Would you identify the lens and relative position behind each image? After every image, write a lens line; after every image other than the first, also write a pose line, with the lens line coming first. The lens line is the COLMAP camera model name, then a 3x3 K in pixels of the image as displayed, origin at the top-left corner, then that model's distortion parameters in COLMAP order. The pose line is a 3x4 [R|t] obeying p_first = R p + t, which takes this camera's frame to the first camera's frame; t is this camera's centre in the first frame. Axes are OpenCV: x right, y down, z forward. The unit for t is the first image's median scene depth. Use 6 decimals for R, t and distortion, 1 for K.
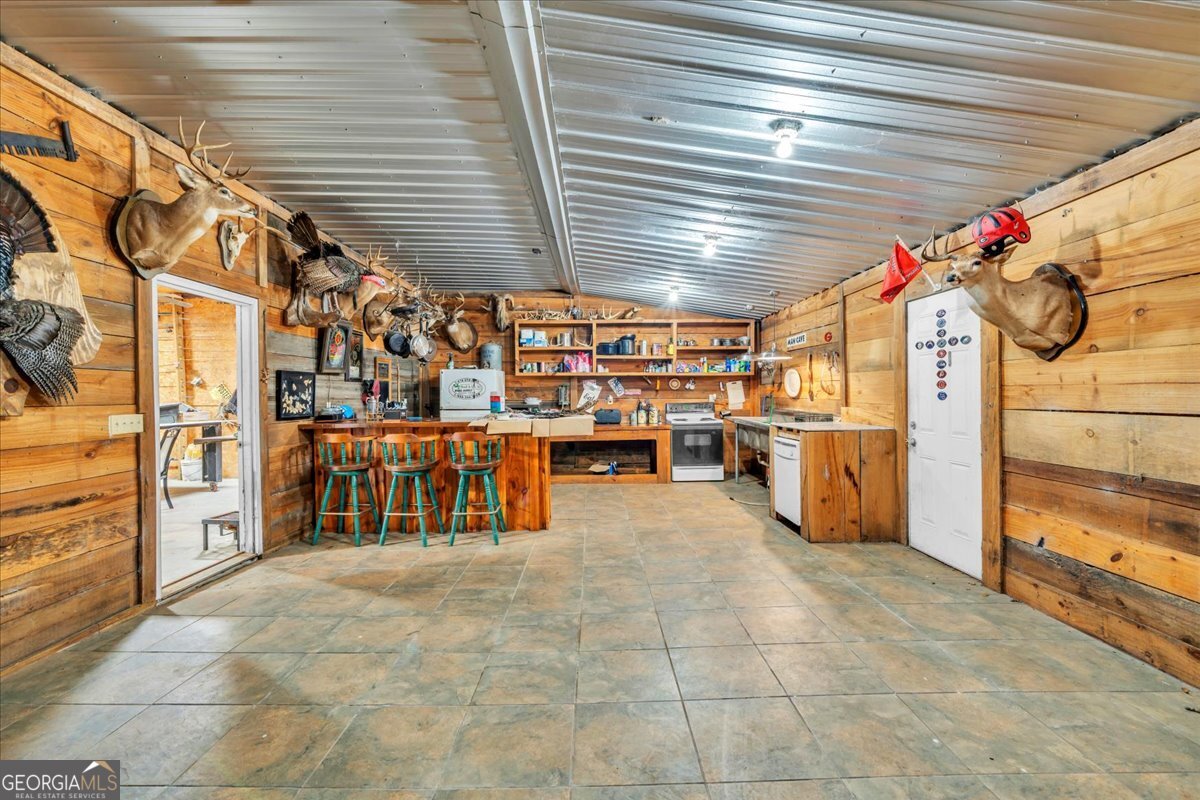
lens RADIAL K [[467.6, 0, 600.7], [0, 467.6, 398.3], [0, 0, 1]] dist [-0.001784, -0.000383]
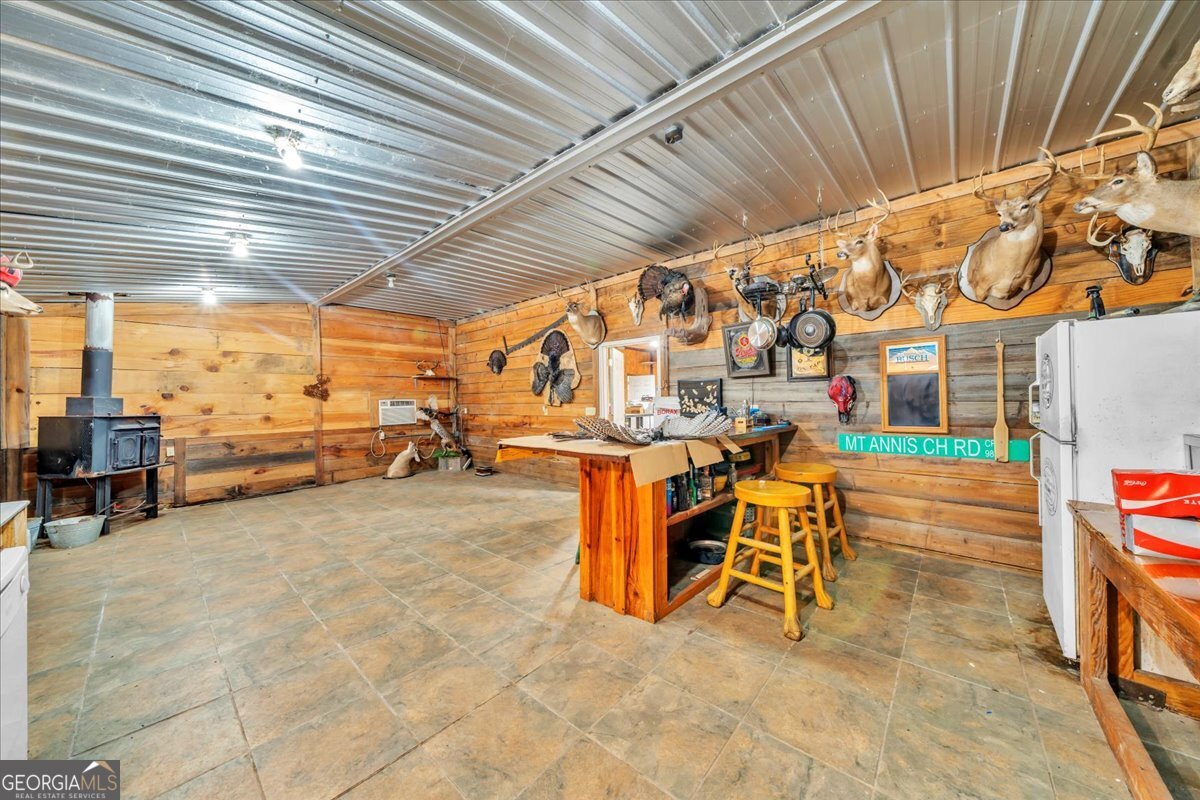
lens RADIAL K [[416.8, 0, 603.1], [0, 416.8, 398.4], [0, 0, 1]] dist [-0.007005, 0.000031]
pose [[-0.663590, 0.020124, -0.747826, 0.197317], [0.013460, 0.999797, 0.014960, -0.015189], [0.747975, -0.000138, -0.663727, 0.879481]]
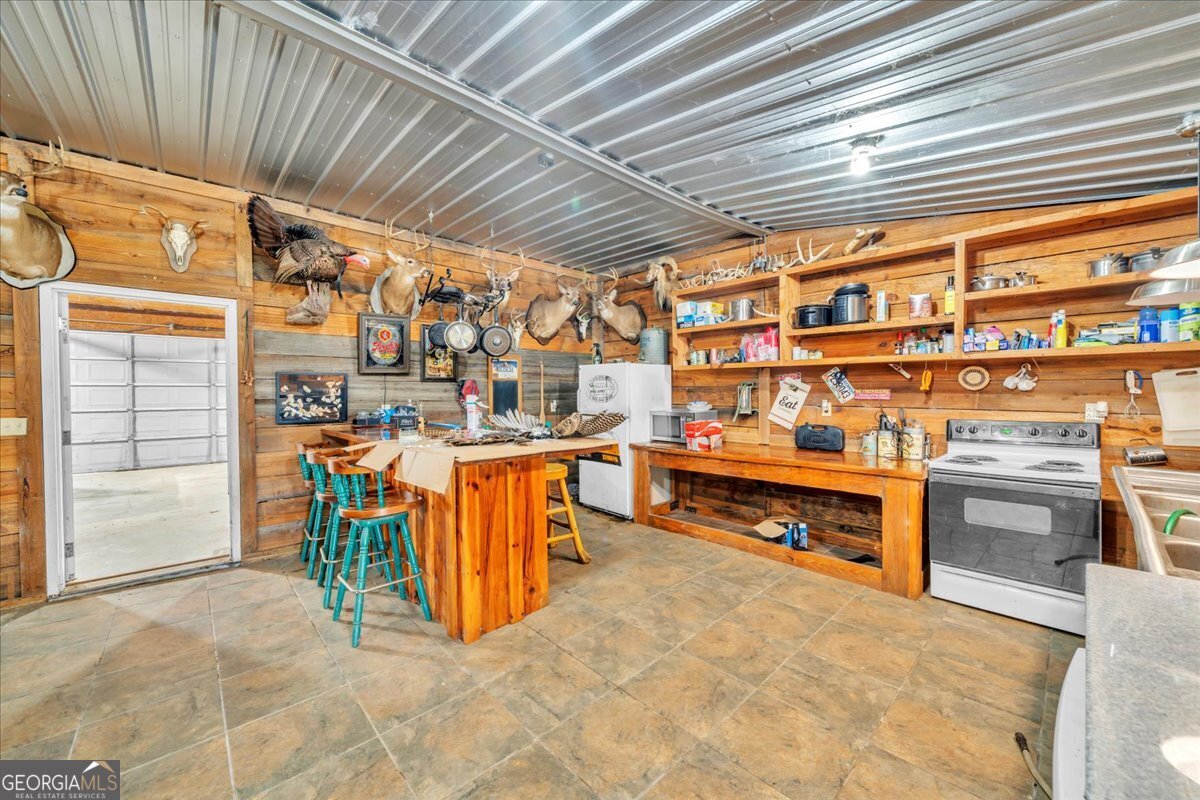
lens RADIAL K [[441.3, 0, 607.7], [0, 441.3, 398.0], [0, 0, 1]] dist [-0.003546, -0.000177]
pose [[0.688199, 0.016018, -0.725345, 0.233172], [-0.010273, 0.999871, 0.012334, -0.013365], [0.725449, -0.001036, 0.688275, 0.466309]]
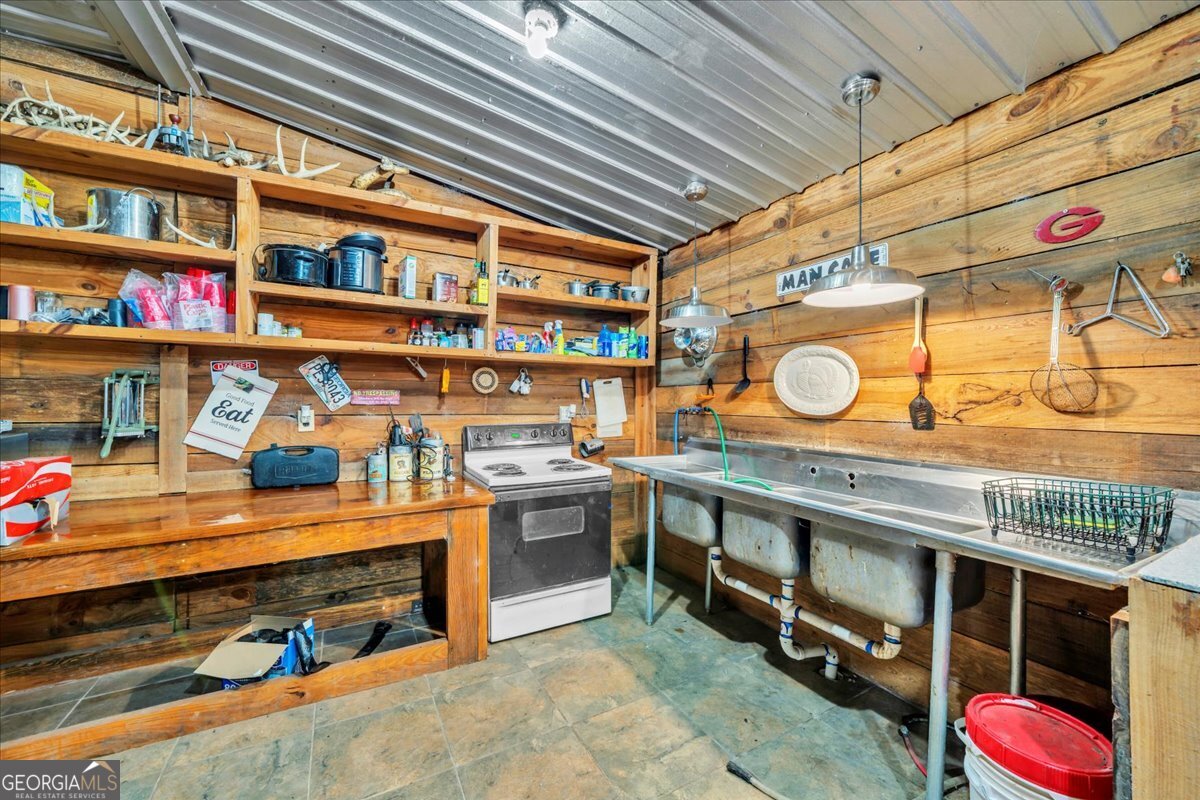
lens RADIAL K [[467.6, 0, 587.5], [0, 467.6, 398.8], [0, 0, 1]] dist [-0.001784, -0.000383]
pose [[0.889022, 0.012749, 0.457686, 0.050057], [-0.006723, 0.999868, -0.014793, -0.008527], [-0.457814, 0.010075, 0.888991, 0.611102]]
